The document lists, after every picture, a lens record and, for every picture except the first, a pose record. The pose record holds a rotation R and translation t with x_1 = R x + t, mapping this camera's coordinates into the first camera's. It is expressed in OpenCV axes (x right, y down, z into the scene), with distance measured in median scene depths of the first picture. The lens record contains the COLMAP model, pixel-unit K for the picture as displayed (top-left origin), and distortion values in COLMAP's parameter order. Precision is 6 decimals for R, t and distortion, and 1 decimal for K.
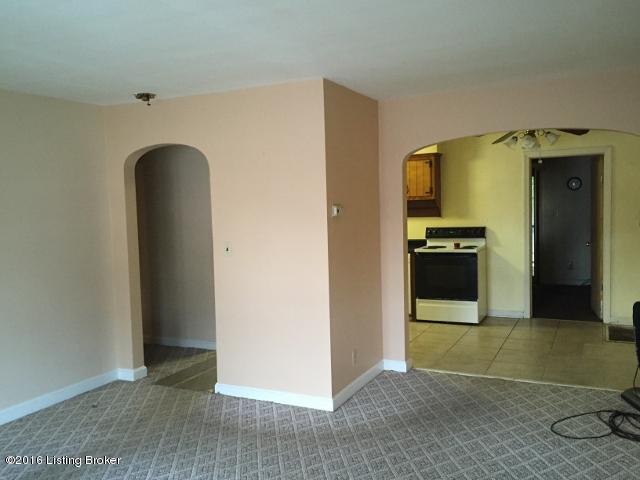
lens RADIAL K [[548.6, 0, 317.5], [0, 548.6, 240.0], [0, 0, 1]] dist [0.036833, -0.010493]
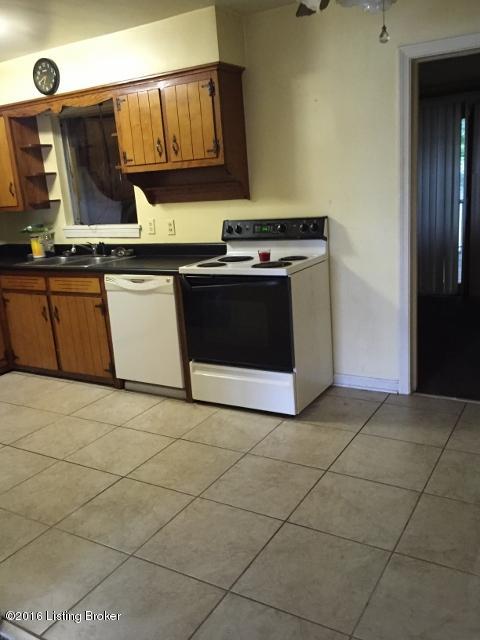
lens RADIAL K [[548.6, 0, 243.0], [0, 548.6, 321.6], [0, 0, 1]] dist [0.036833, -0.010493]
pose [[0.997088, -0.025804, -0.071765, 0.263934], [0.038381, 0.982951, 0.179816, -0.022824], [0.065901, -0.182047, 0.981079, 0.487472]]
